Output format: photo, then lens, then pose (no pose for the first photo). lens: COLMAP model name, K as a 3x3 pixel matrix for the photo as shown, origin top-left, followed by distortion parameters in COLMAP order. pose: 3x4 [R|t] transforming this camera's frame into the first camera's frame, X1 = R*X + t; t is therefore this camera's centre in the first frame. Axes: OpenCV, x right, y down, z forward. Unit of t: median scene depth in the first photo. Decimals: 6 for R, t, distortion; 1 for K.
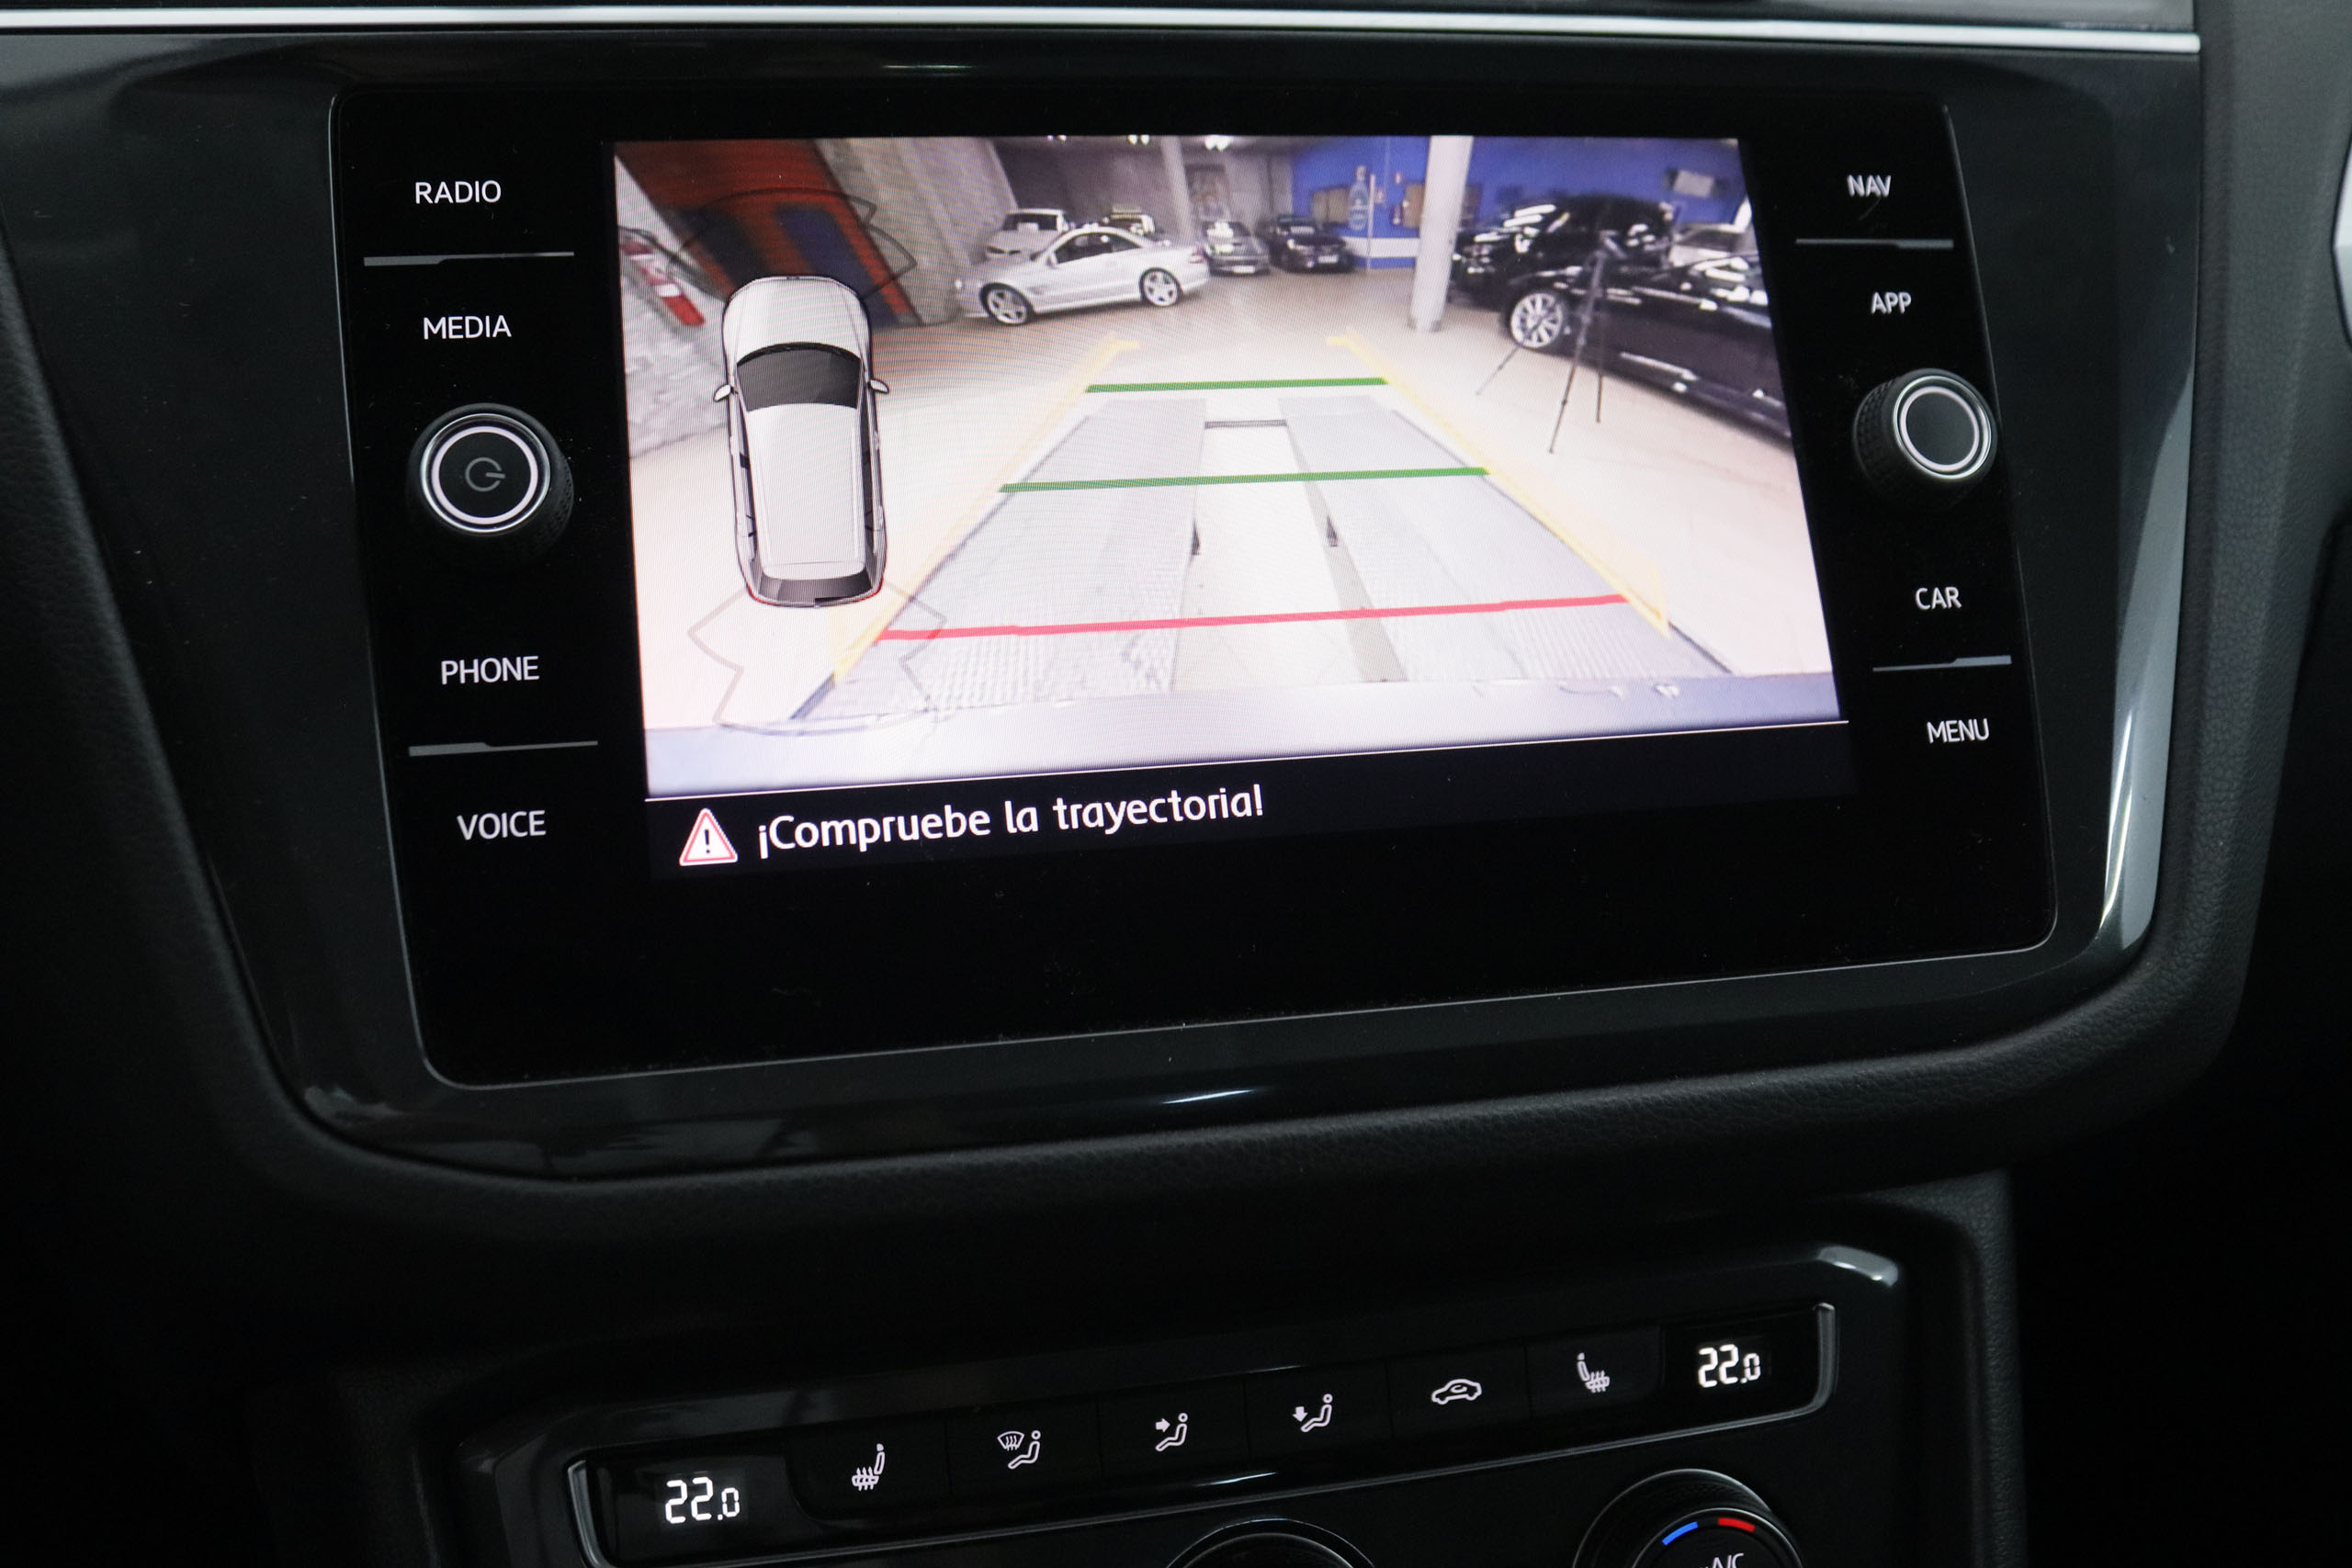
lens RADIAL K [[2338.6, 0, 1167.6], [0, 2338.6, 761.8], [0, 0, 1]] dist [-0.125005, 0.022518]
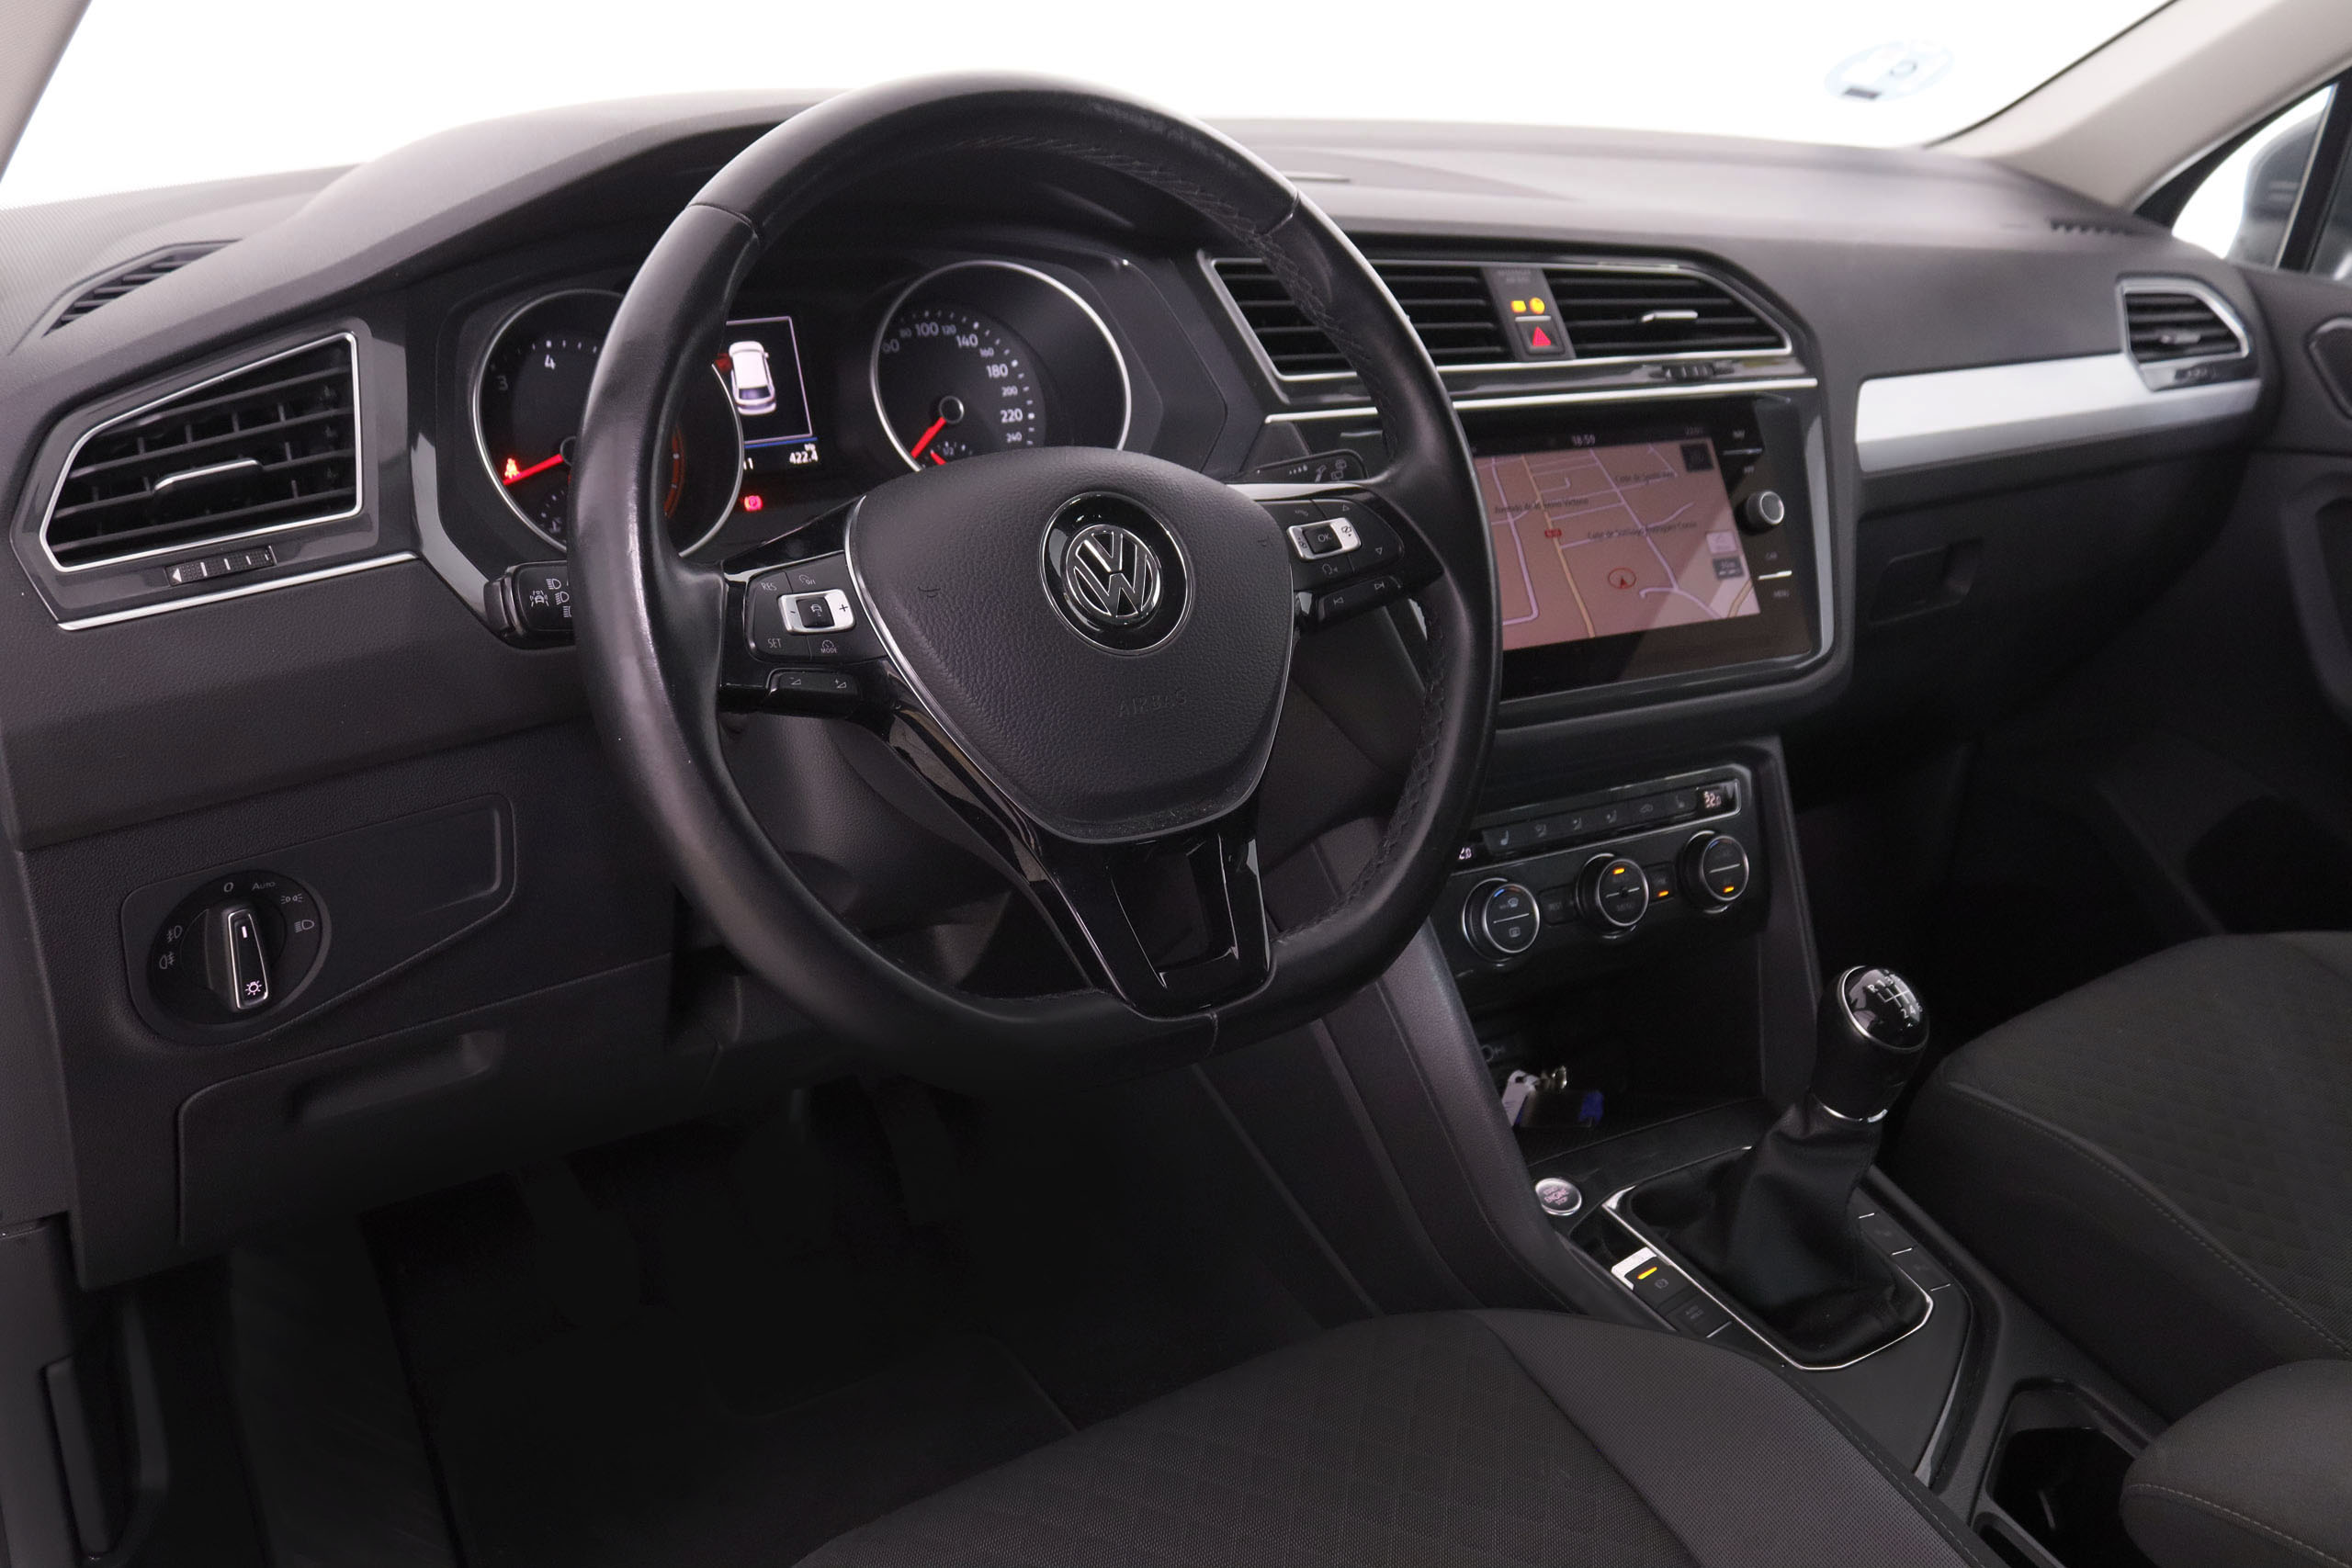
lens RADIAL K [[2130.0, 0, 1176.0], [0, 2130.0, 784.0], [0, 0, 1]] dist [-0.152094, 0.171057]
pose [[0.958462, -0.087734, 0.271392, -1.462607], [0.080800, 0.996057, 0.036642, 0.085337], [-0.273537, -0.013191, 0.961771, -1.865110]]
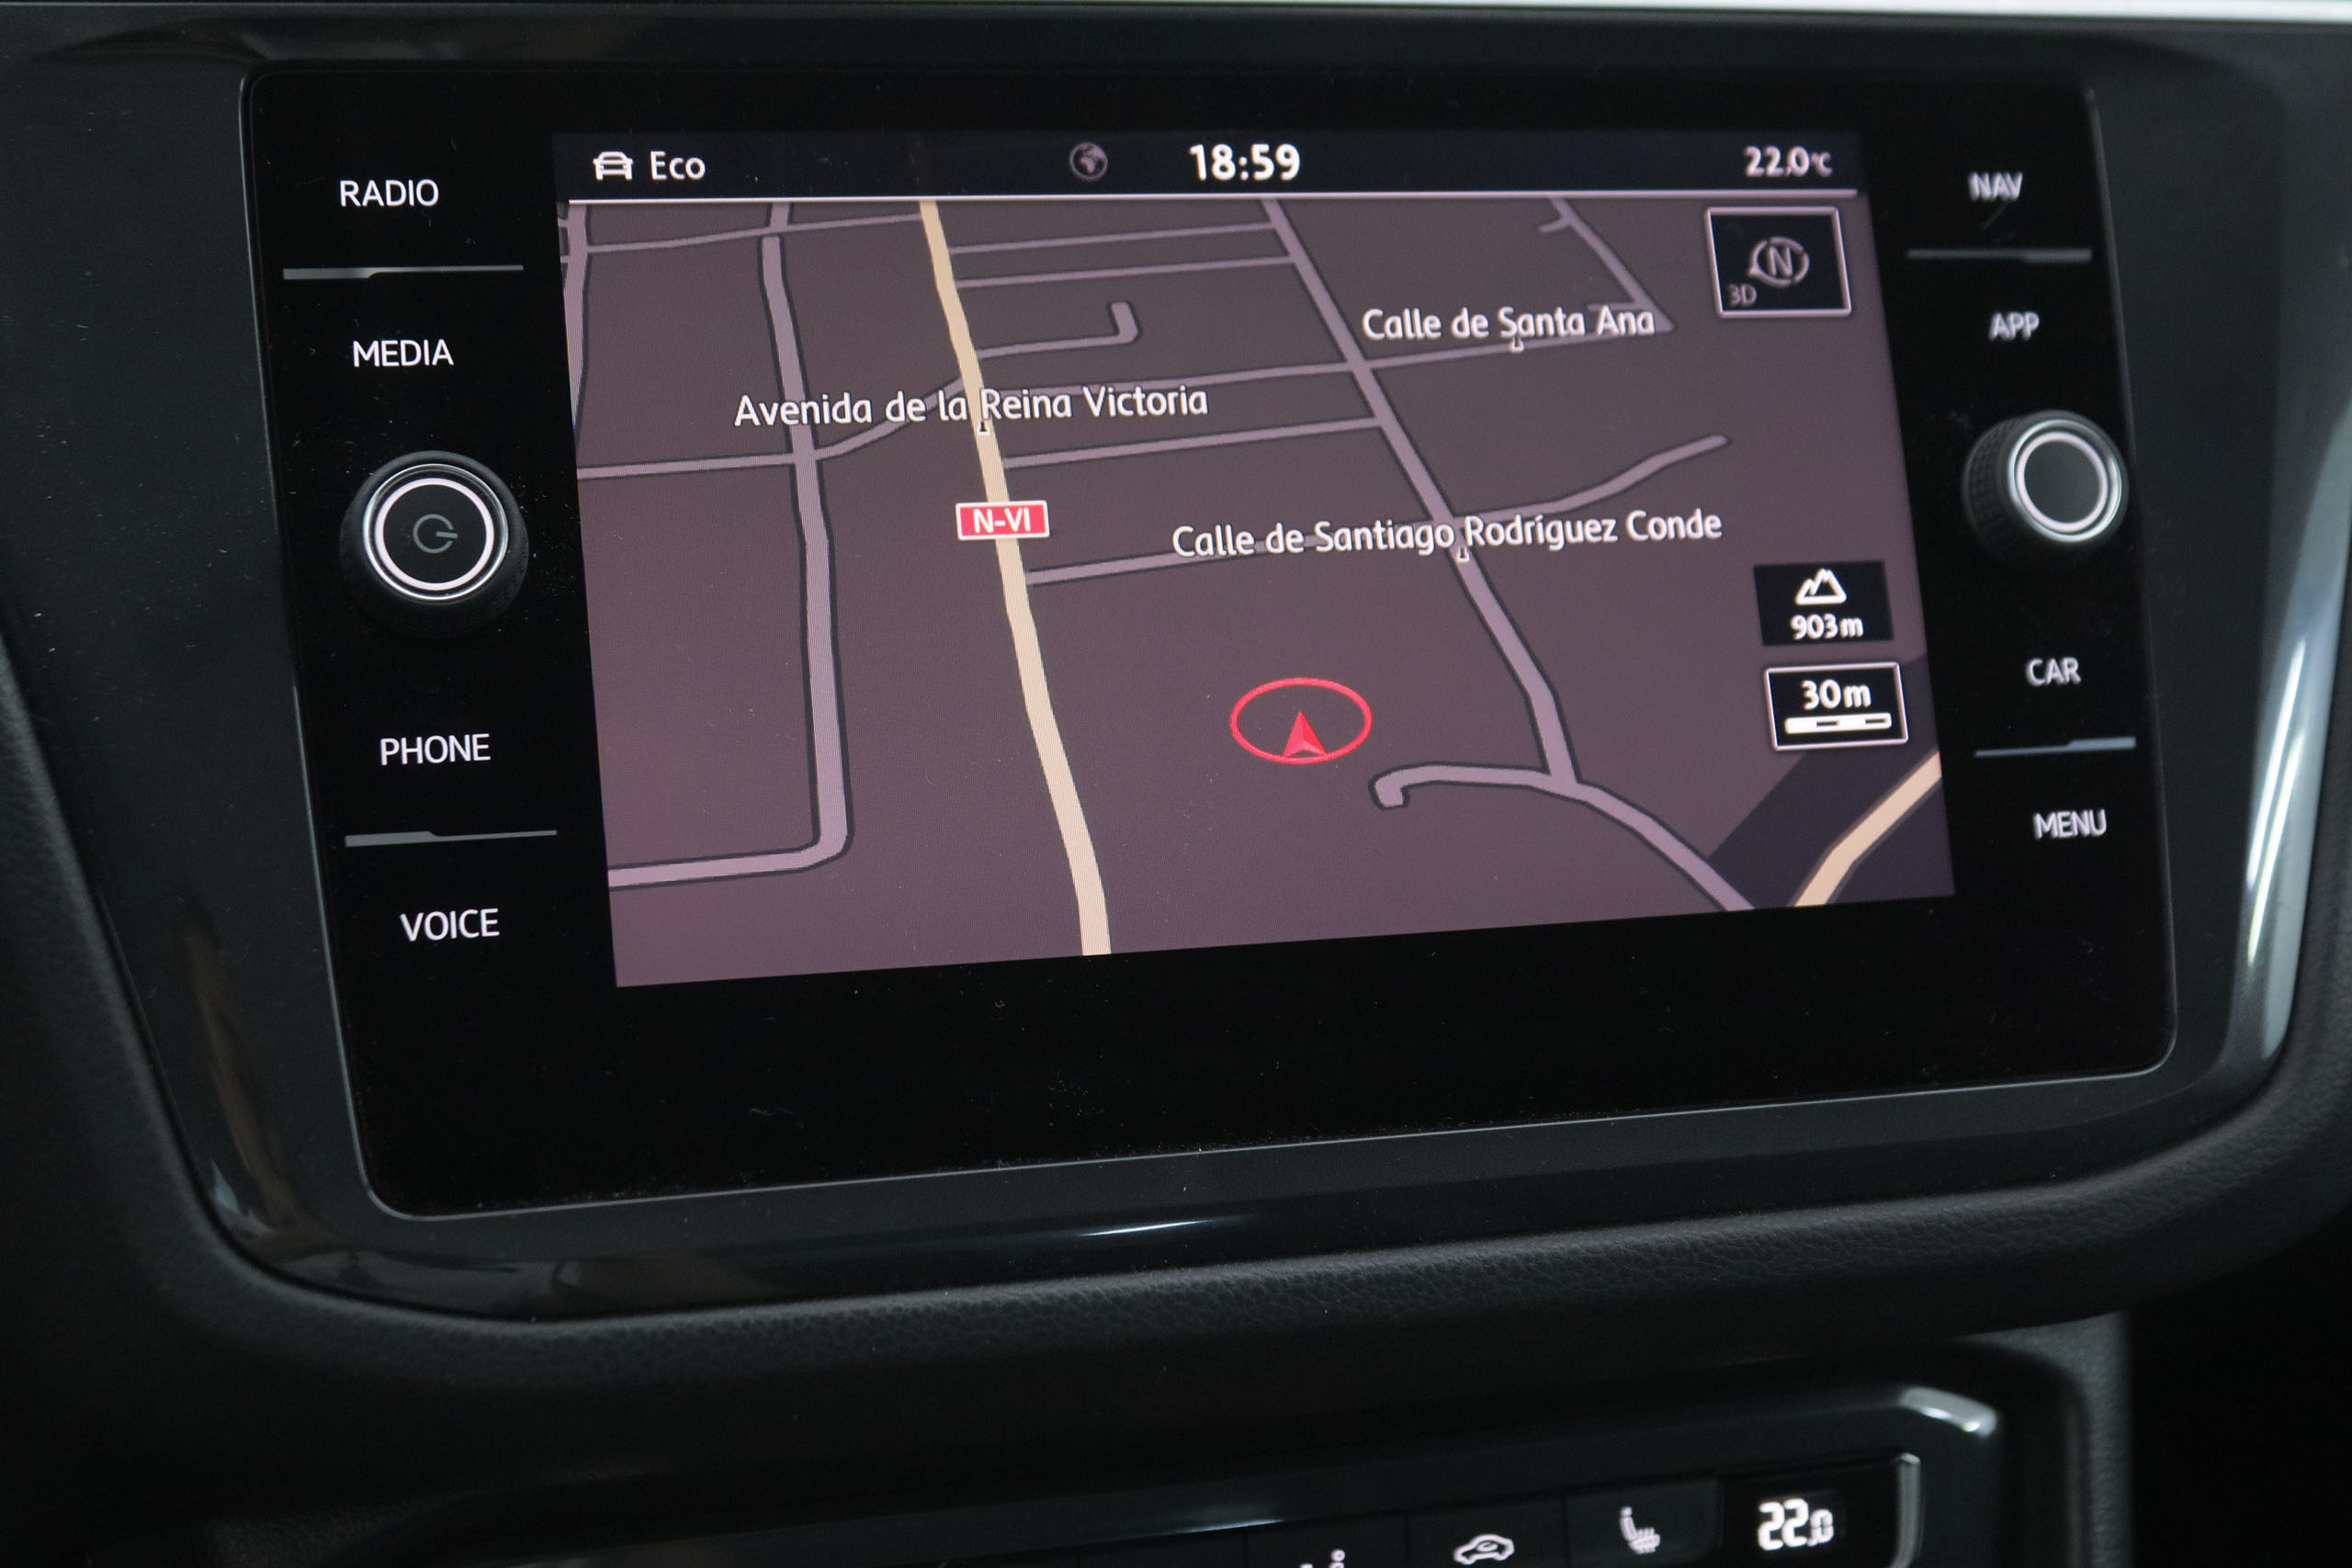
lens RADIAL K [[3196.7, 0, 1176.0], [0, 3196.7, 784.0], [0, 0, 1]] dist [-0.062209, 0.002923]
pose [[0.999267, 0.019100, 0.033170, -0.042425], [-0.020532, 0.998847, 0.043386, -0.076539], [-0.032303, -0.044035, 0.998508, -0.213988]]
